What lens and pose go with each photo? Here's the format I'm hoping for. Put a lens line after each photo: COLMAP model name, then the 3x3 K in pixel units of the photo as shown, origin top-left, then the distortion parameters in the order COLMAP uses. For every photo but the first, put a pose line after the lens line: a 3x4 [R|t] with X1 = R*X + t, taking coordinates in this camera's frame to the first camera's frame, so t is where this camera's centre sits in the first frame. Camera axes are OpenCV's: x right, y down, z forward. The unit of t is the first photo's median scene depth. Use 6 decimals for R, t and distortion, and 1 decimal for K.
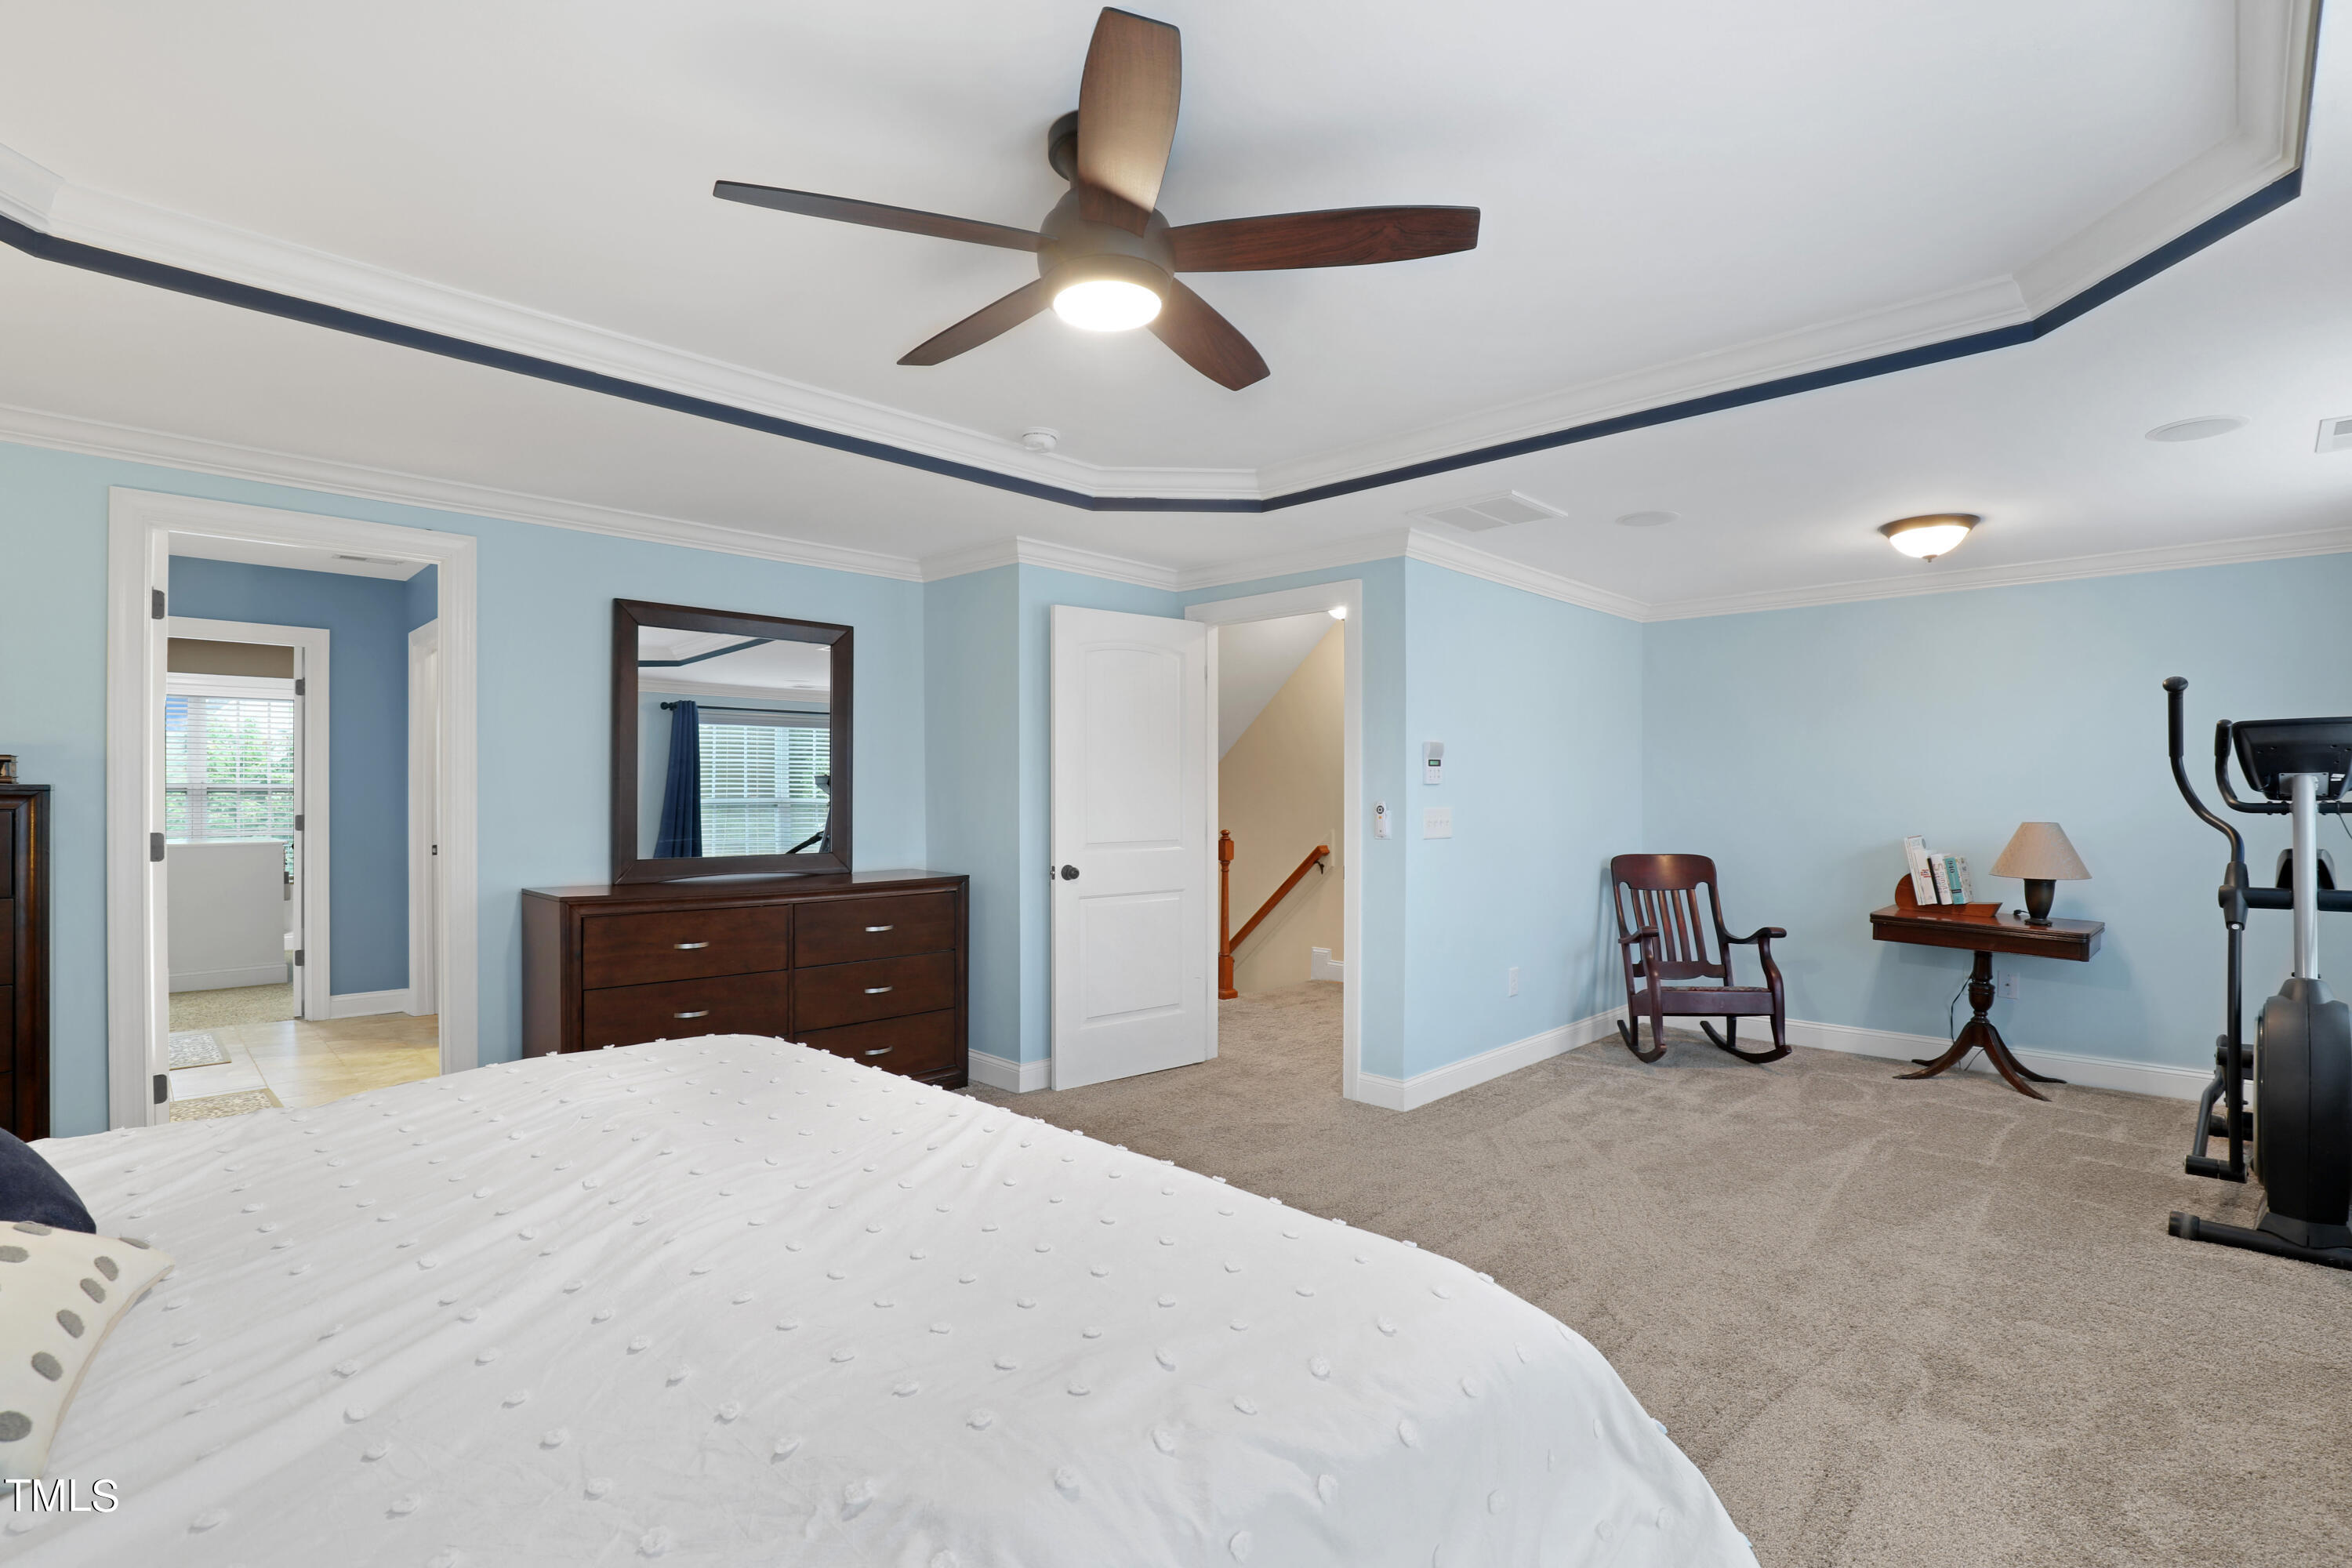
lens RADIAL K [[1079.7, 0, 1201.9], [0, 1079.7, 789.8], [0, 0, 1]] dist [-0.028801, 0.000182]
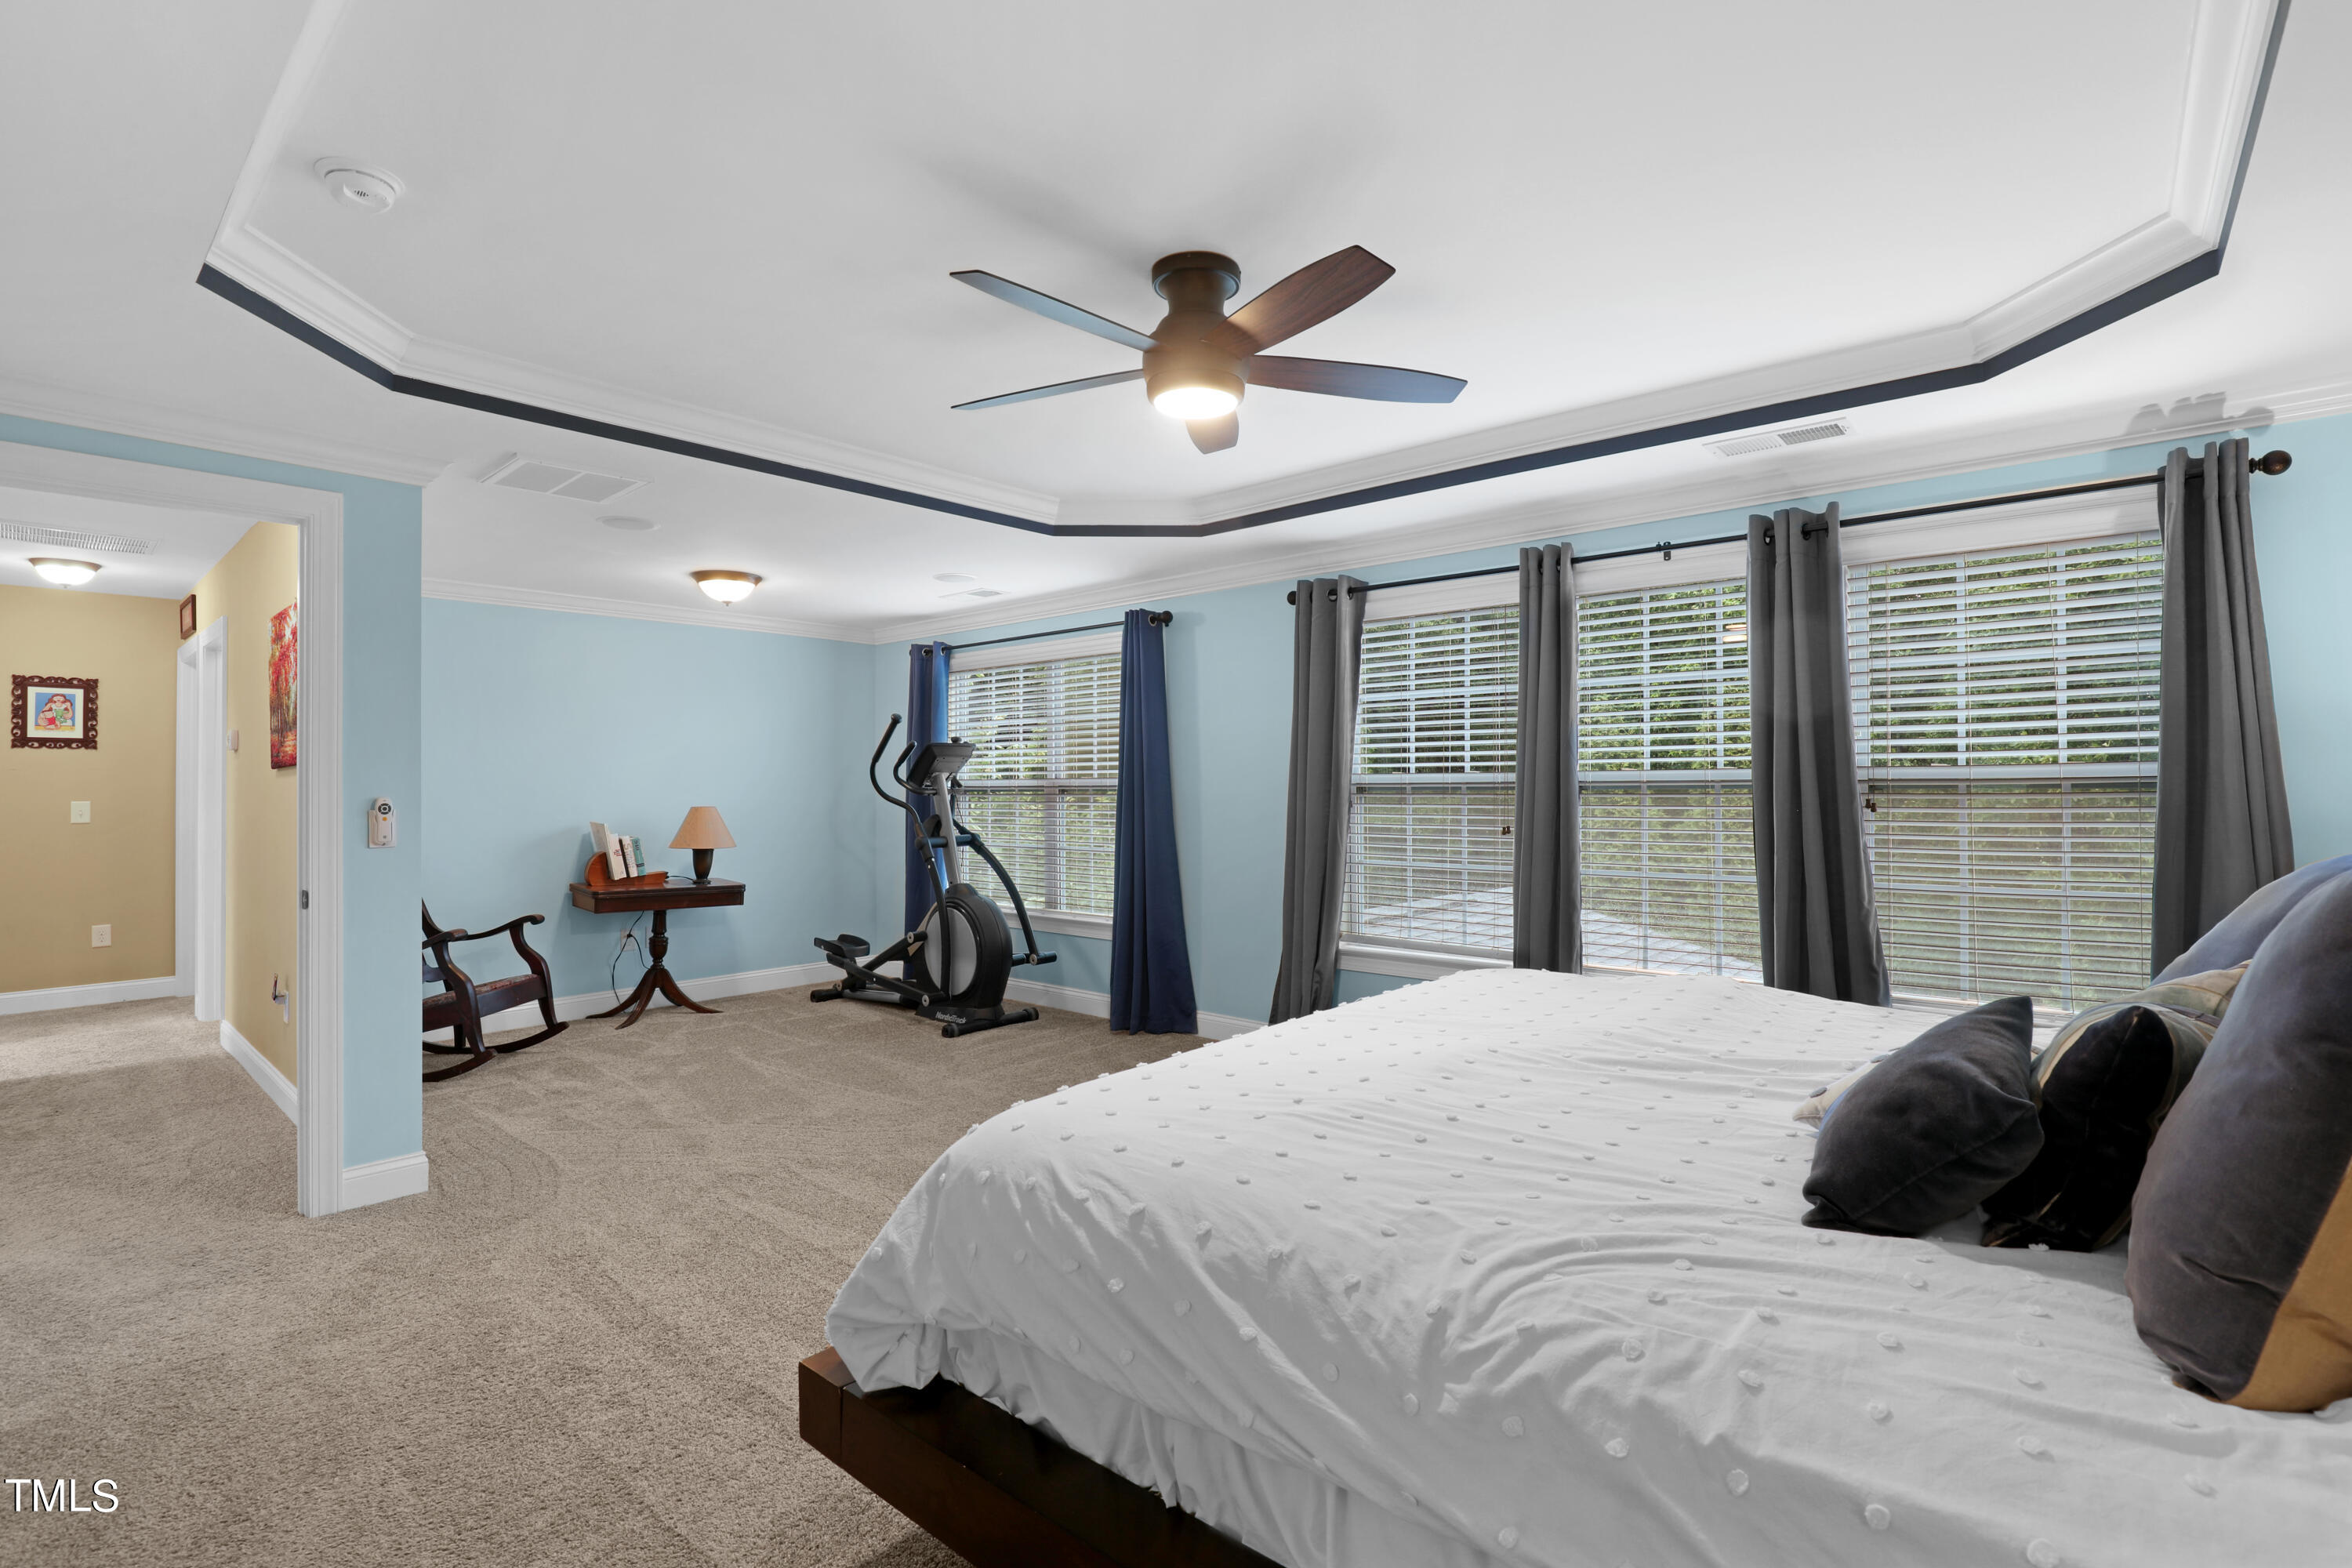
lens RADIAL K [[1116.3, 0, 1182.0], [0, 1116.3, 754.7], [0, 0, 1]] dist [-0.026319, 0.000405]
pose [[-0.049425, 0.023390, 0.998504, -0.620008], [-0.001179, 0.999724, -0.023477, -0.002200], [-0.998777, -0.002338, -0.049384, 0.462111]]
